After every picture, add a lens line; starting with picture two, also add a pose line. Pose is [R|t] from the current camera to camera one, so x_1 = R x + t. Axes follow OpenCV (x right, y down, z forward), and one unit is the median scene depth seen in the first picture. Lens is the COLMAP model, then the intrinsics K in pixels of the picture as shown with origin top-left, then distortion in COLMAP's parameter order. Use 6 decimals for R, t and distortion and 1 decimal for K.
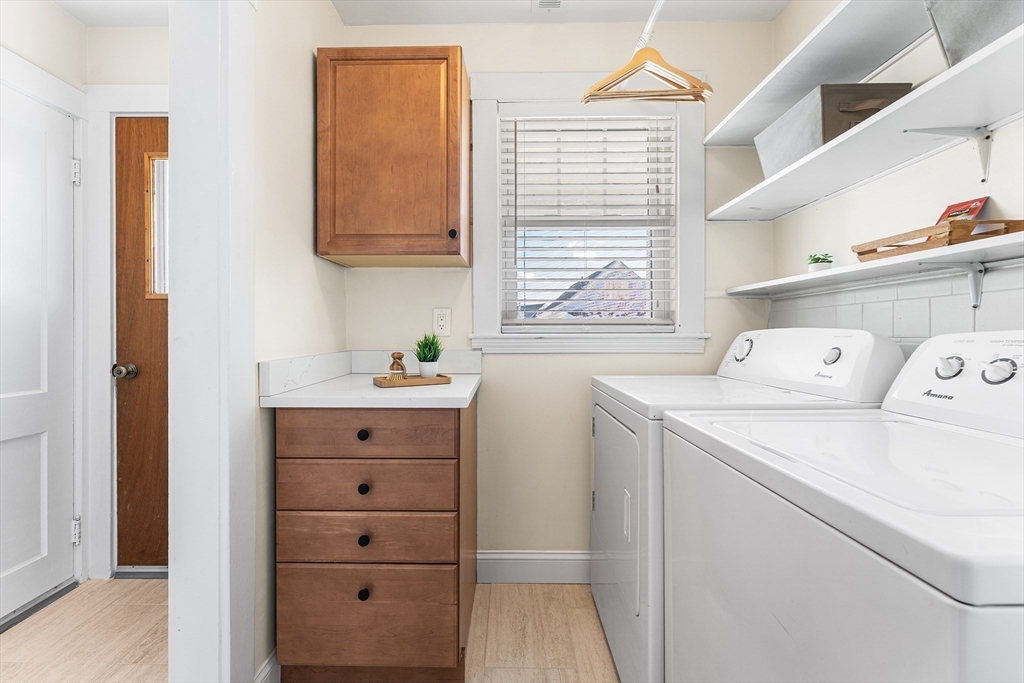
lens RADIAL K [[427.9, 0, 498.5], [0, 427.9, 337.8], [0, 0, 1]] dist [0.002202, 0.000189]
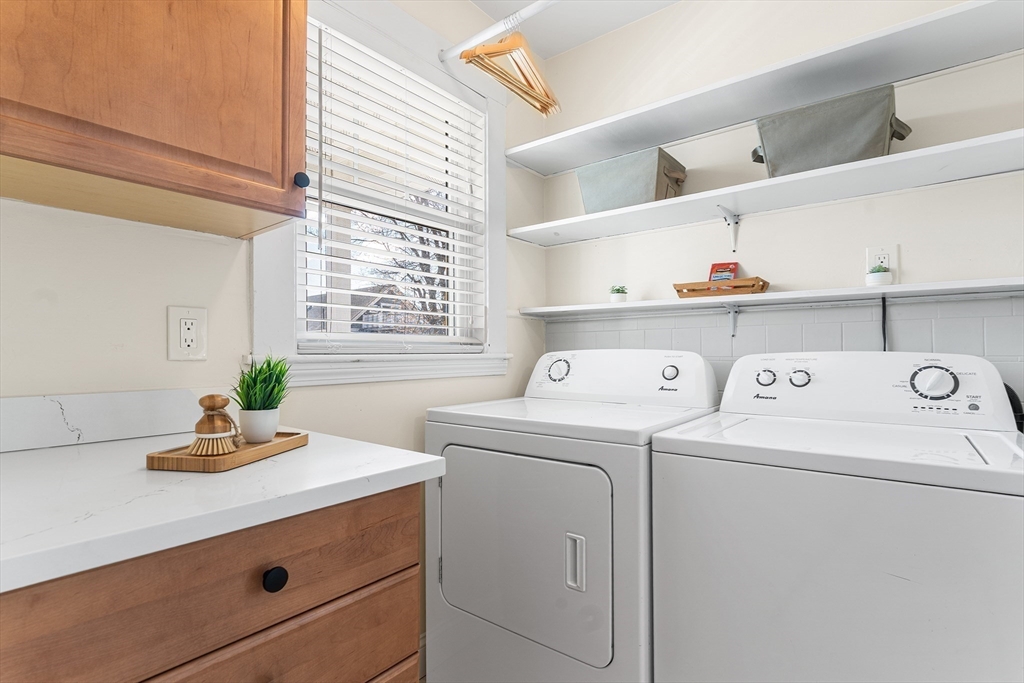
lens RADIAL K [[502.0, 0, 513.8], [0, 502.0, 352.0], [0, 0, 1]] dist [-0.001933, -0.000668]
pose [[0.599999, 0.000089, 0.800001, -0.483846], [0.009126, 0.999934, -0.006956, -0.007896], [-0.799949, 0.011475, 0.599959, 0.386239]]
